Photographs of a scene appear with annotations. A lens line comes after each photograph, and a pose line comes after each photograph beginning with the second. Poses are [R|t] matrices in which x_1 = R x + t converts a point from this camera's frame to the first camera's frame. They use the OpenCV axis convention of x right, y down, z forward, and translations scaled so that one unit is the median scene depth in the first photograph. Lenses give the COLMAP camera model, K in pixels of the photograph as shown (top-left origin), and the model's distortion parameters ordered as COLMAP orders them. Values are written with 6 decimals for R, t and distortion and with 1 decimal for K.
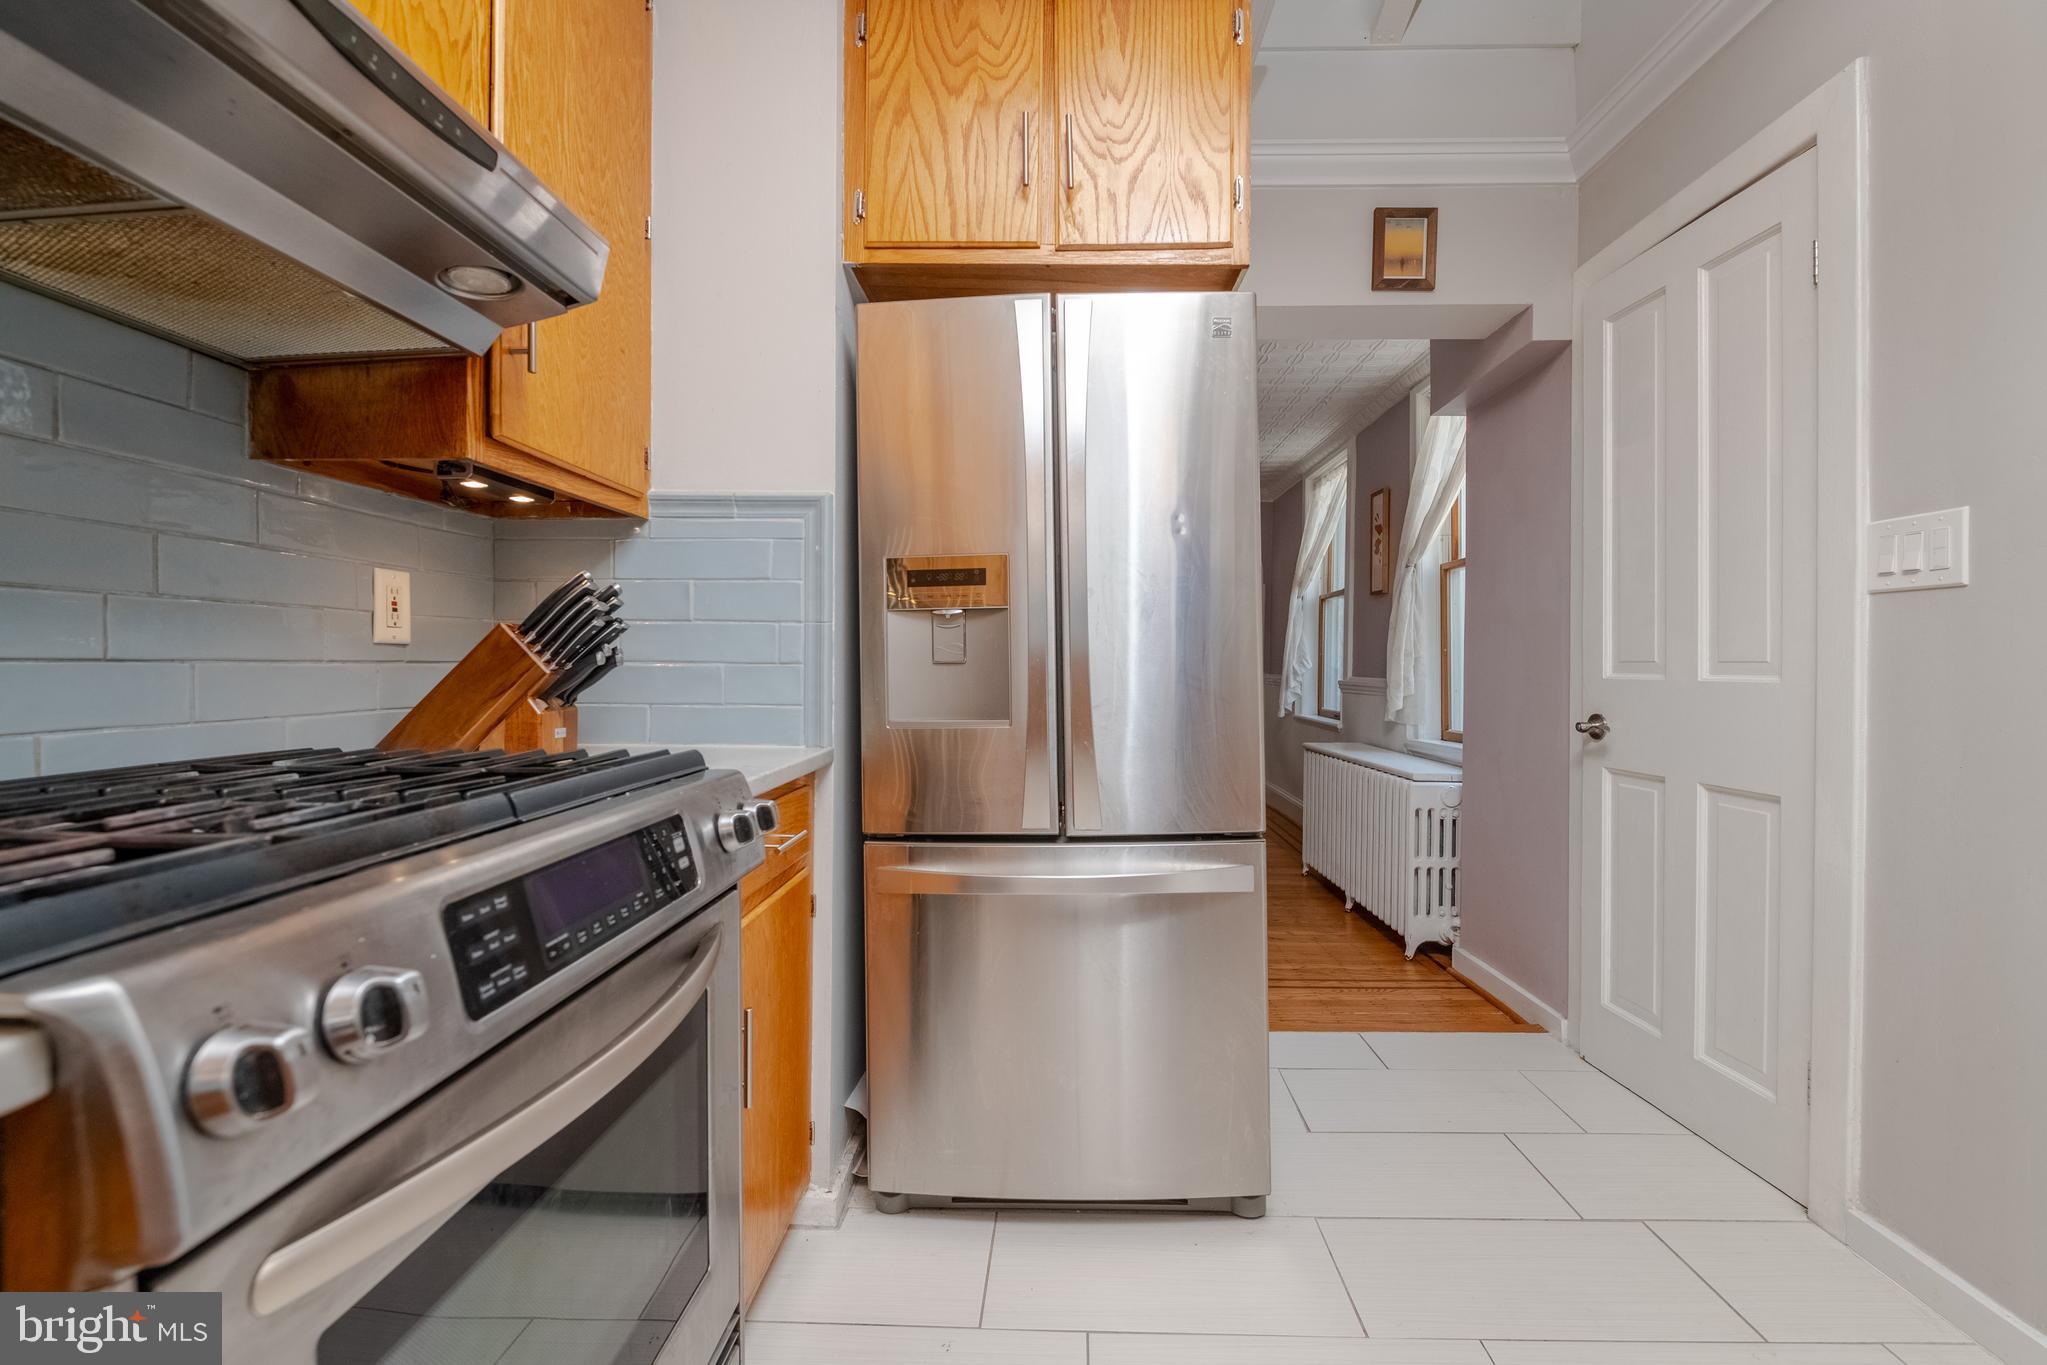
lens RADIAL K [[876.9, 0, 1042.8], [0, 876.9, 665.1], [0, 0, 1]] dist [0.007082, -0.008985]
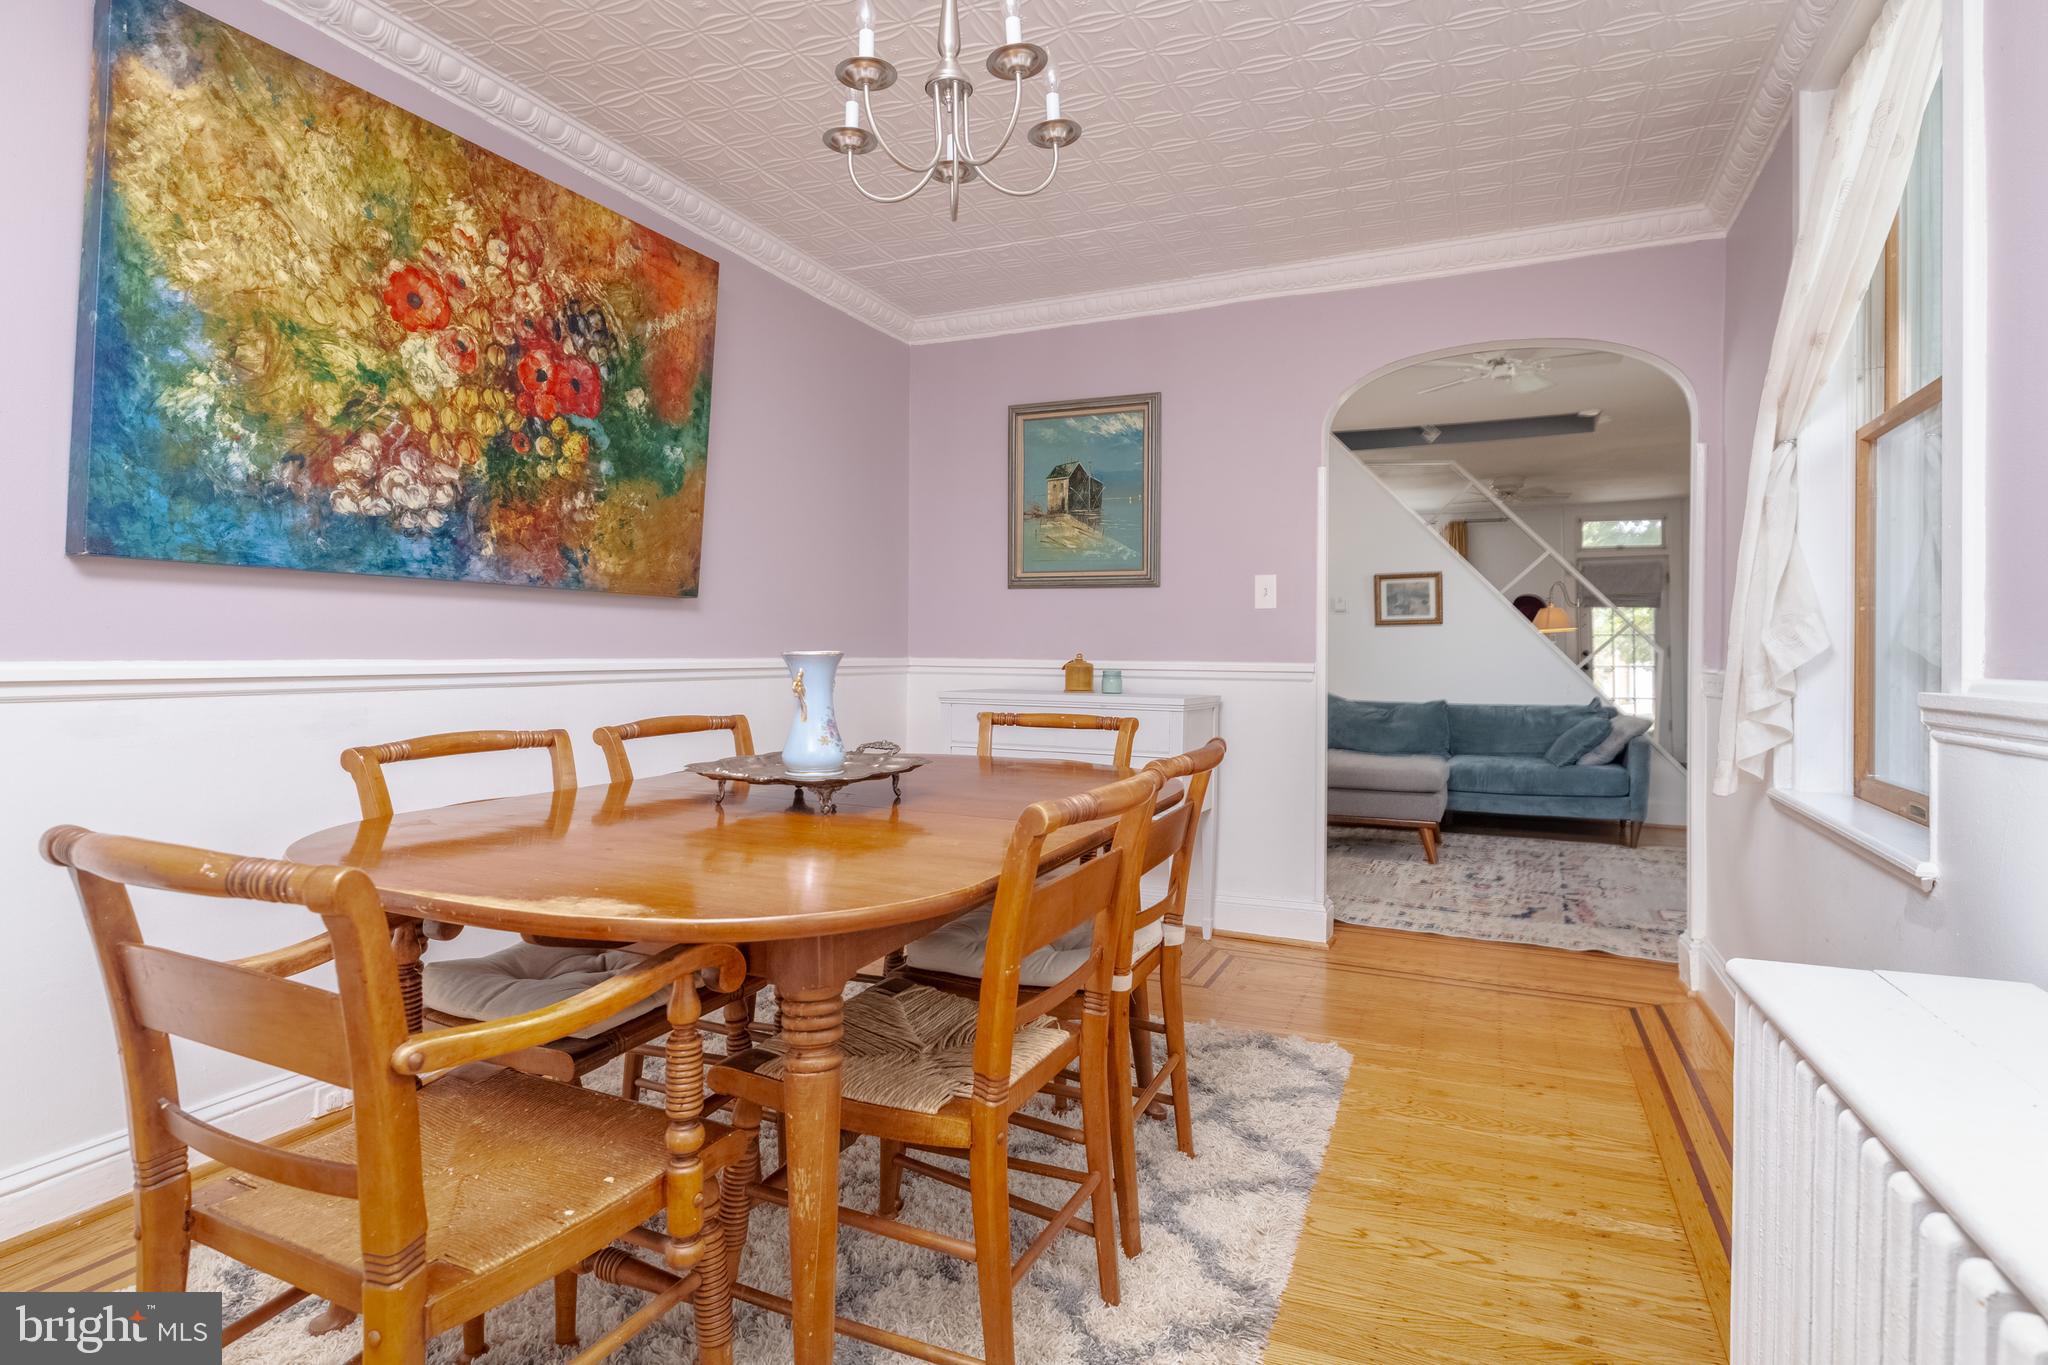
lens RADIAL K [[1057.5, 0, 1018.6], [0, 1057.5, 649.1], [0, 0, 1]] dist [-0.000271, -0.000320]
pose [[0.918120, -0.000029, -0.396303, 0.613590], [-0.003738, 0.999955, -0.008733, 0.023198], [0.396285, 0.009500, 0.918078, 1.720517]]
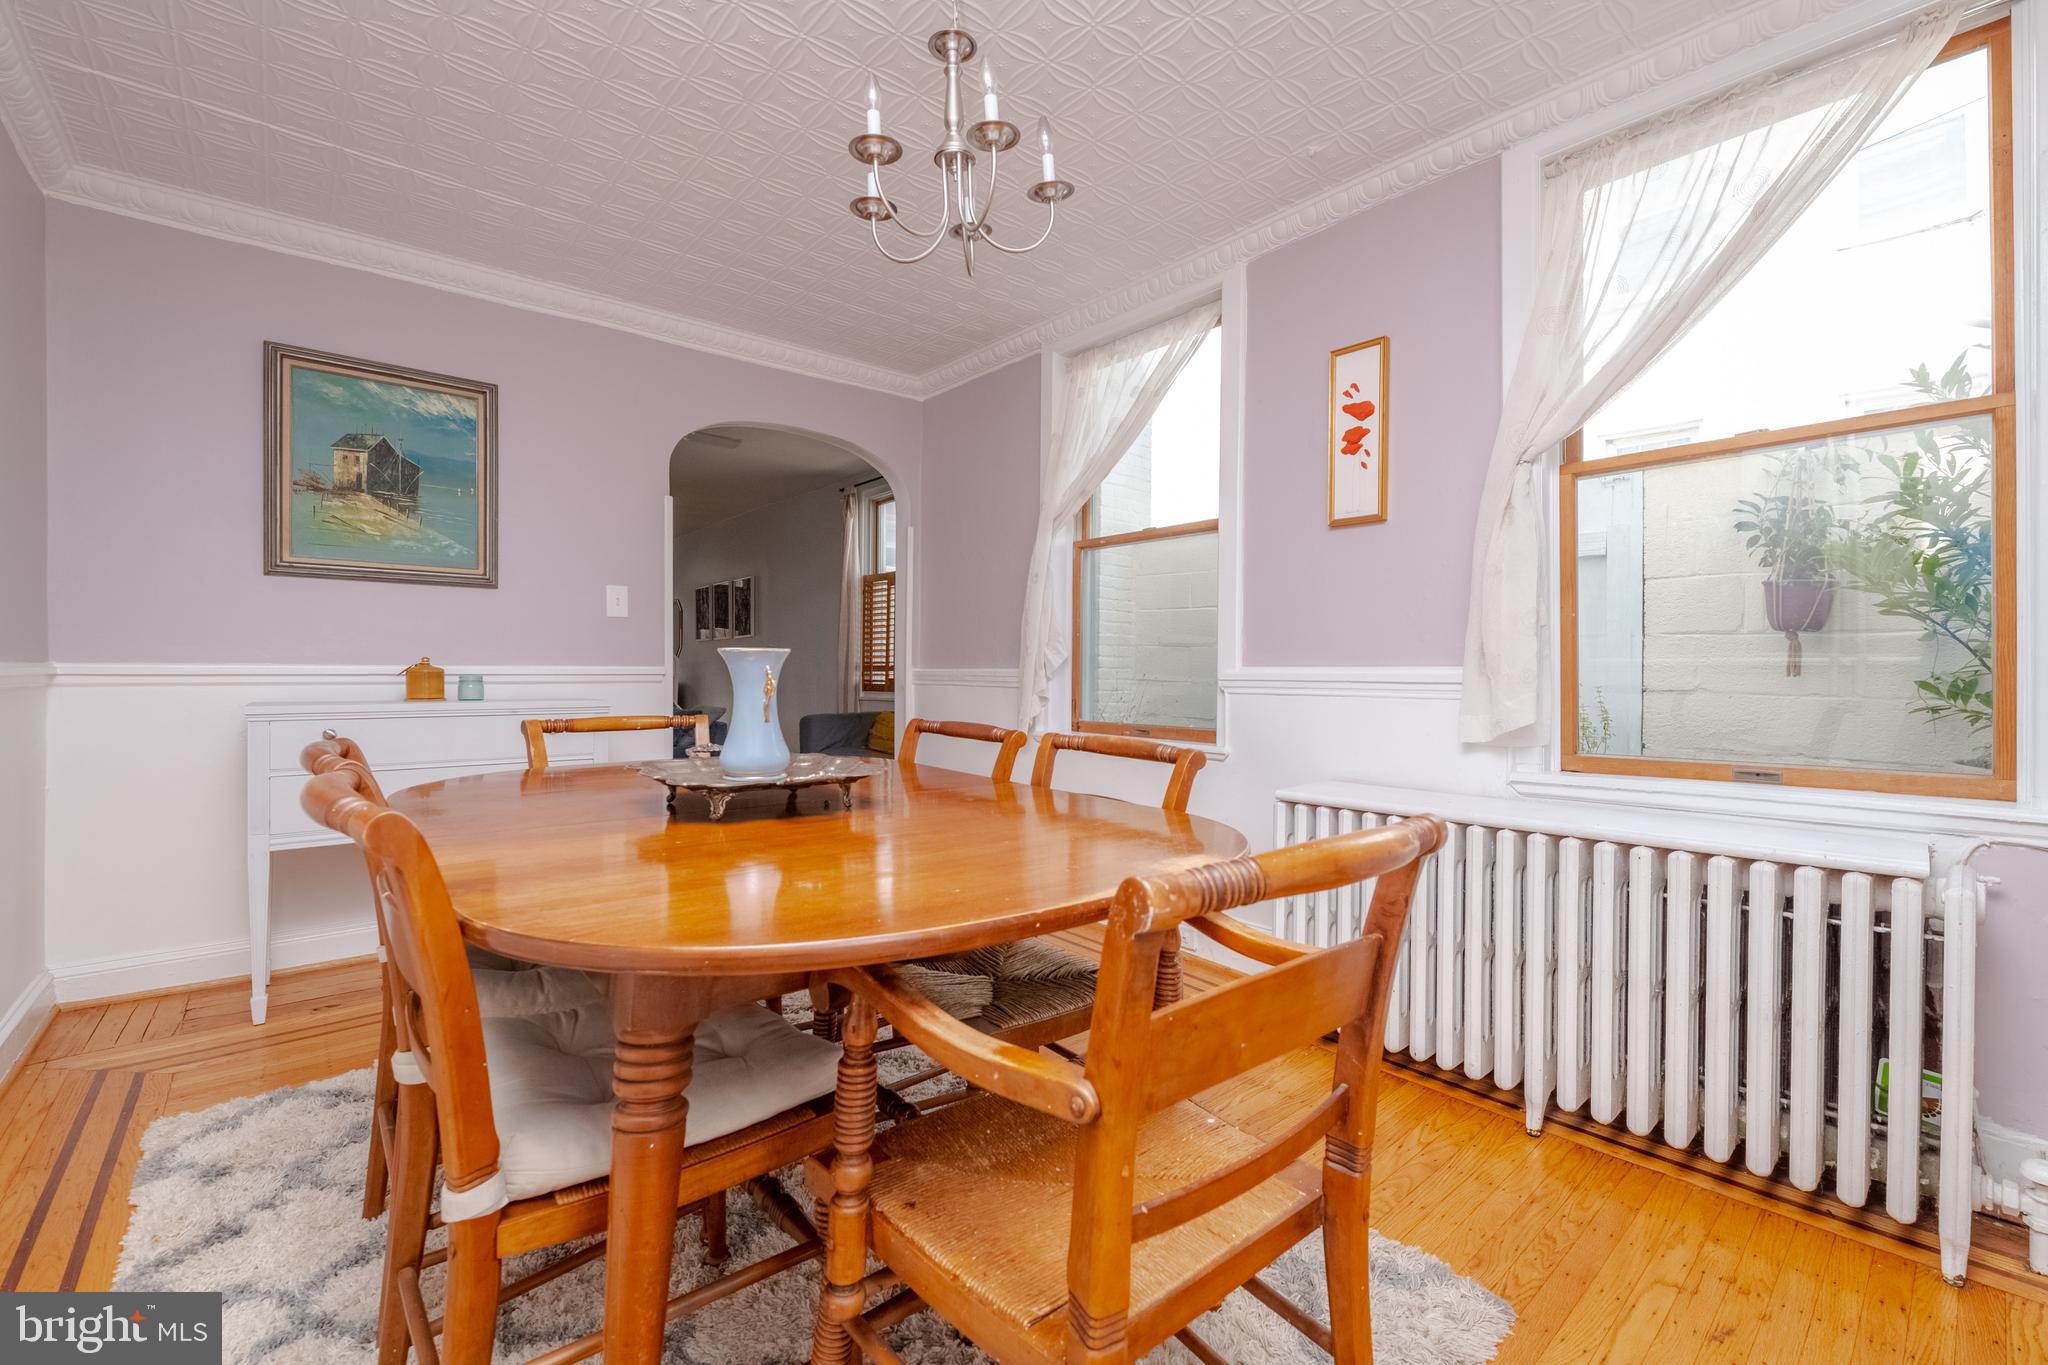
lens RADIAL K [[890.4, 0, 1027.7], [0, 890.4, 670.4], [0, 0, 1]] dist [0.007913, -0.009462]
pose [[0.752237, -0.003079, 0.658885, -0.395206], [0.003228, 0.999994, 0.000987, 0.039247], [-0.658884, 0.001384, 0.752243, 1.823506]]
